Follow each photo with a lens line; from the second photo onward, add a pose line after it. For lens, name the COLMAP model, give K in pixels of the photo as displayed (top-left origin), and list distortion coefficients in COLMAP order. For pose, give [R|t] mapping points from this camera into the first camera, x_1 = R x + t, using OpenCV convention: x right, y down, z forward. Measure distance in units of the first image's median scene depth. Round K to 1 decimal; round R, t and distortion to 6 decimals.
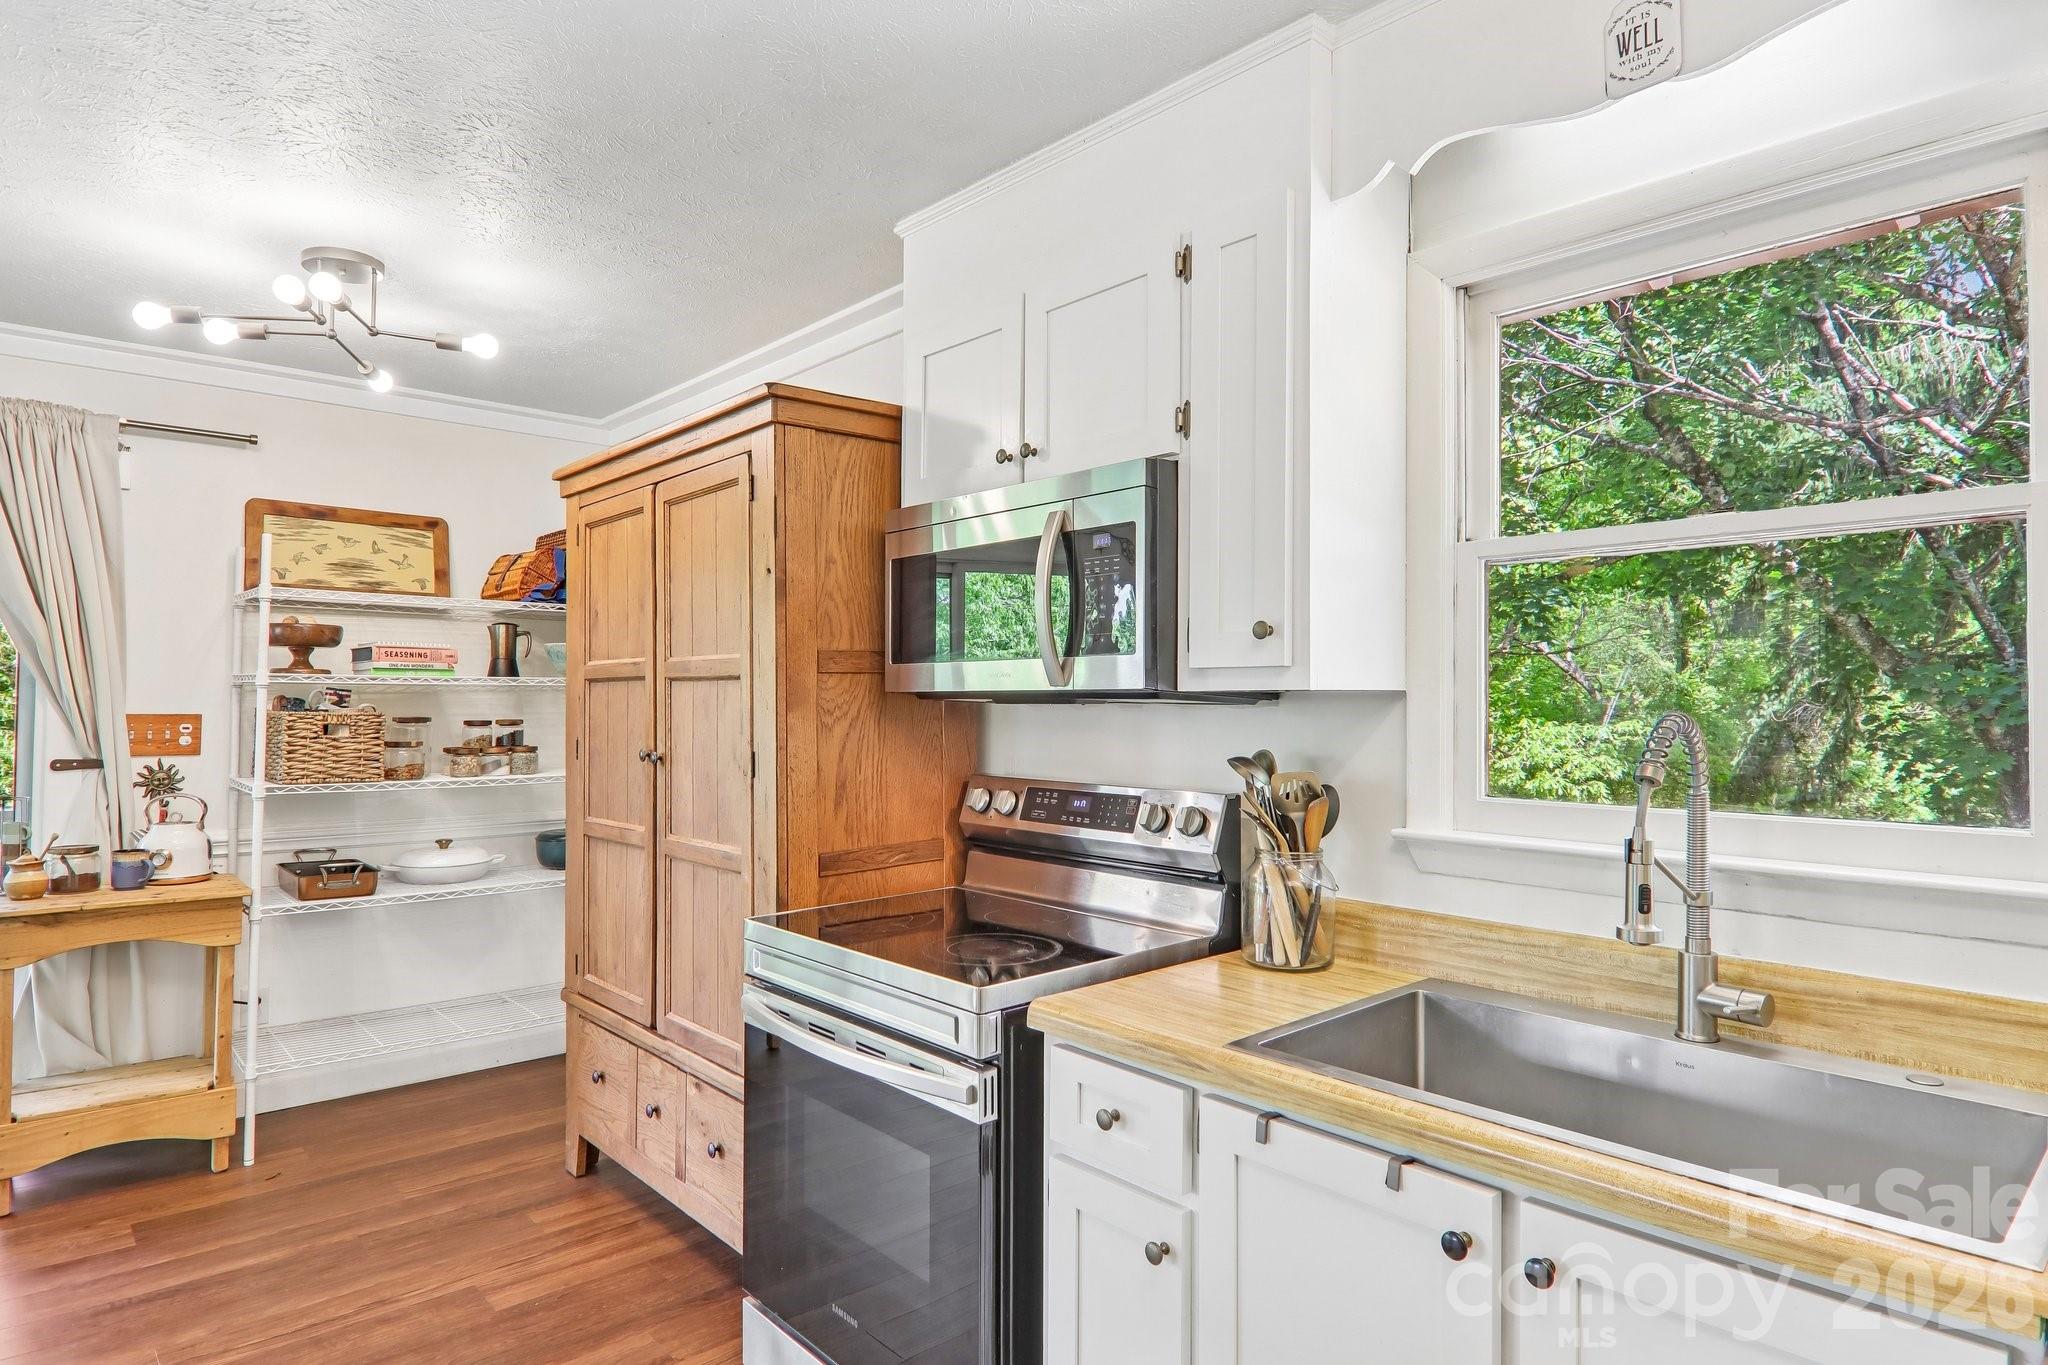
lens RADIAL K [[1144.3, 0, 1026.6], [0, 1144.3, 666.8], [0, 0, 1]] dist [0.001335, -0.016125]
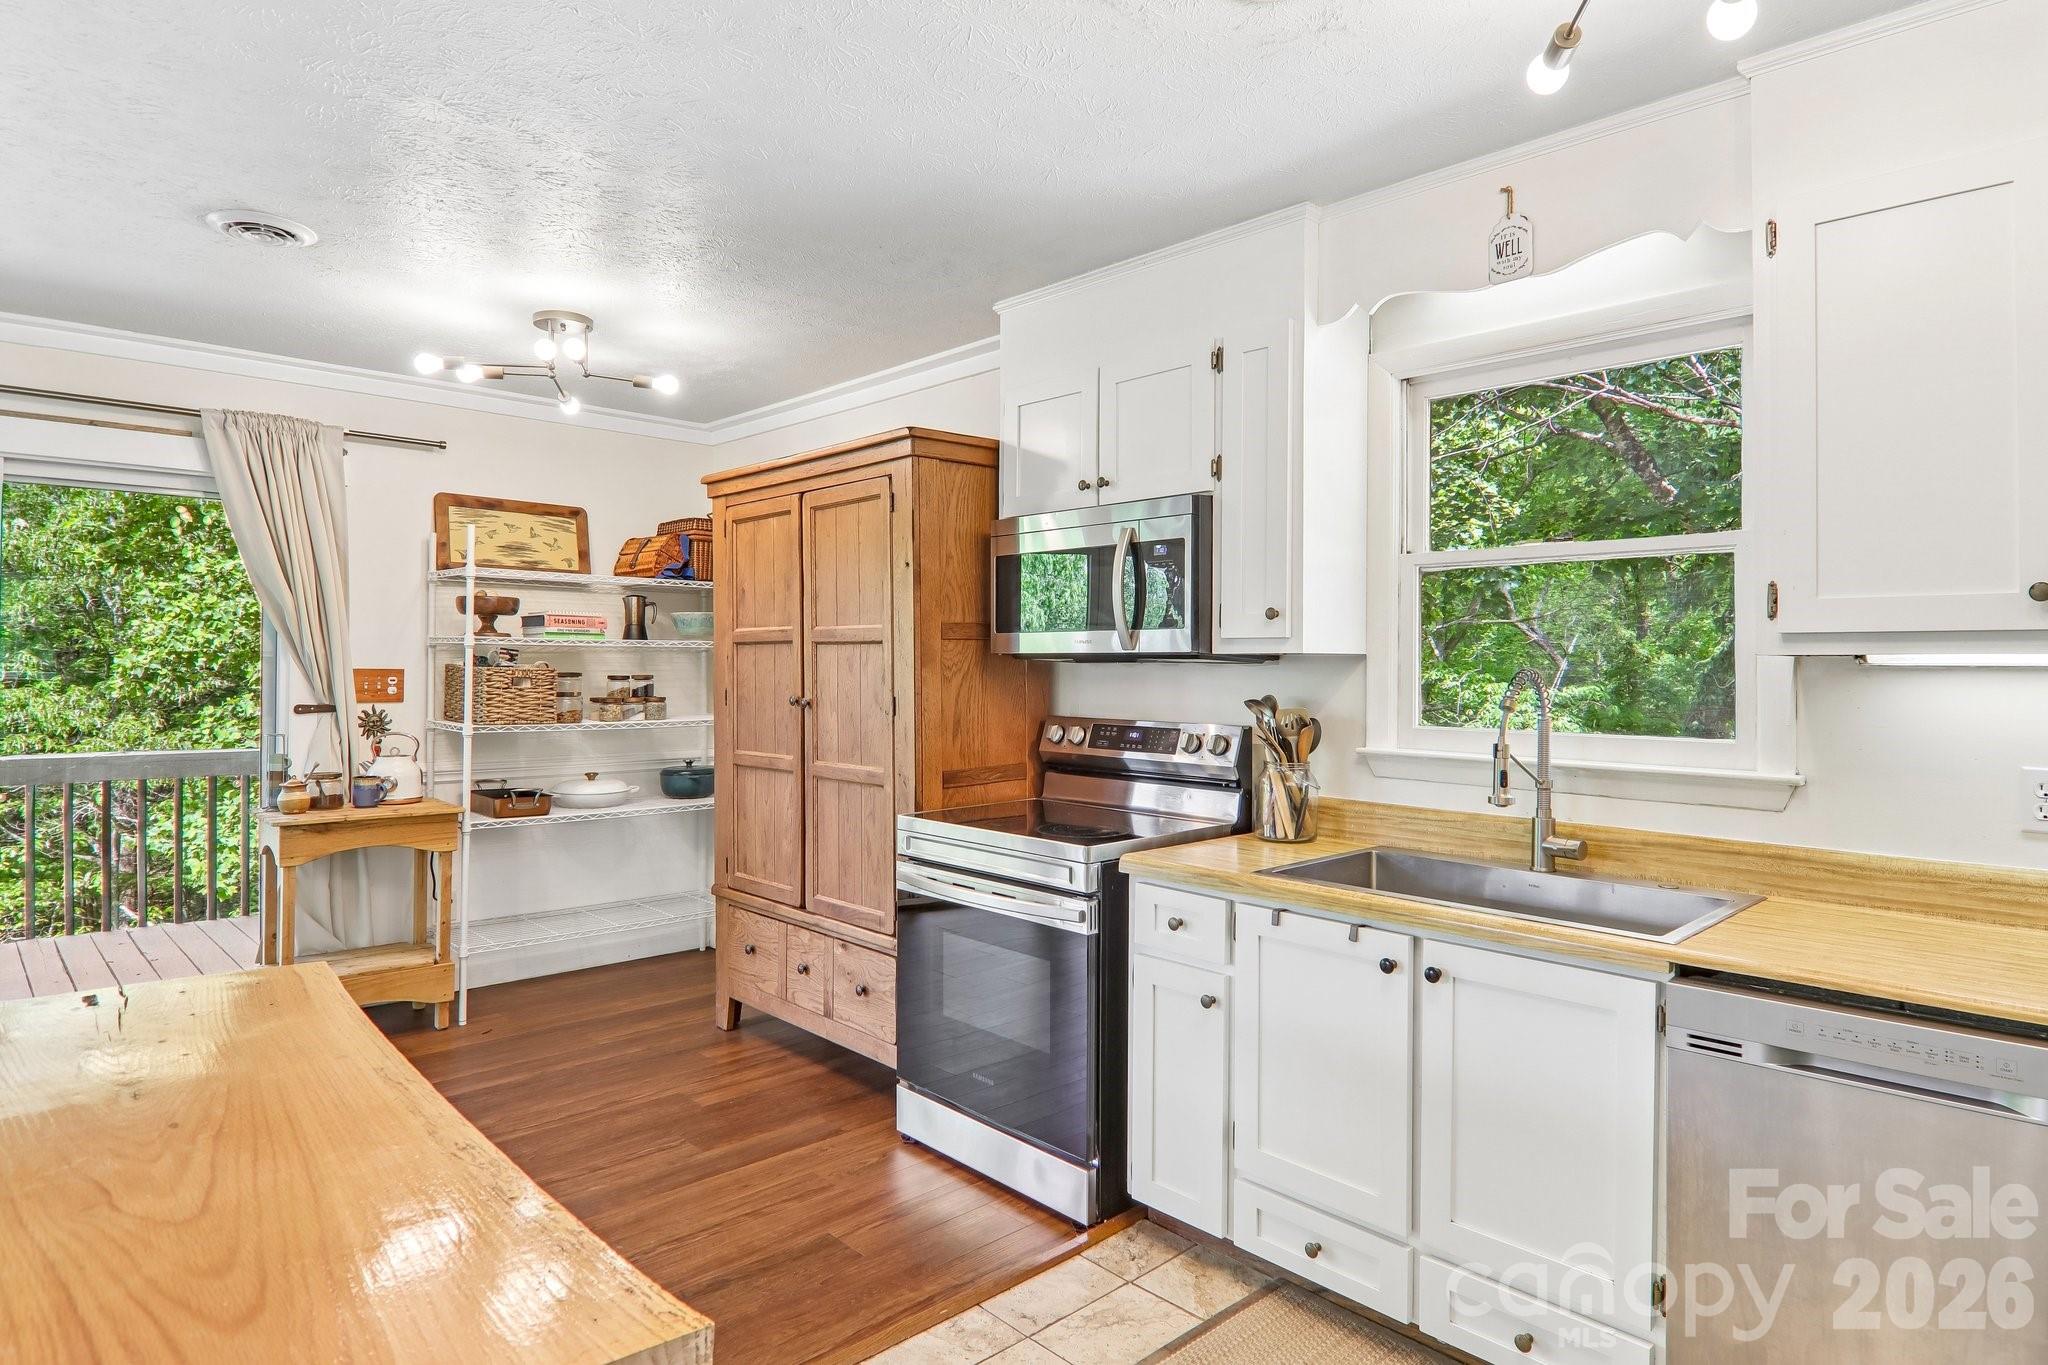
lens RADIAL K [[1144.3, 0, 1036.2], [0, 1144.3, 641.8], [0, 0, 1]] dist [0.001335, -0.016125]
pose [[0.999564, 0.005188, 0.029064, -0.104094], [-0.005484, 0.999934, 0.010090, -0.005708], [-0.029010, -0.010245, 0.999527, -0.350914]]
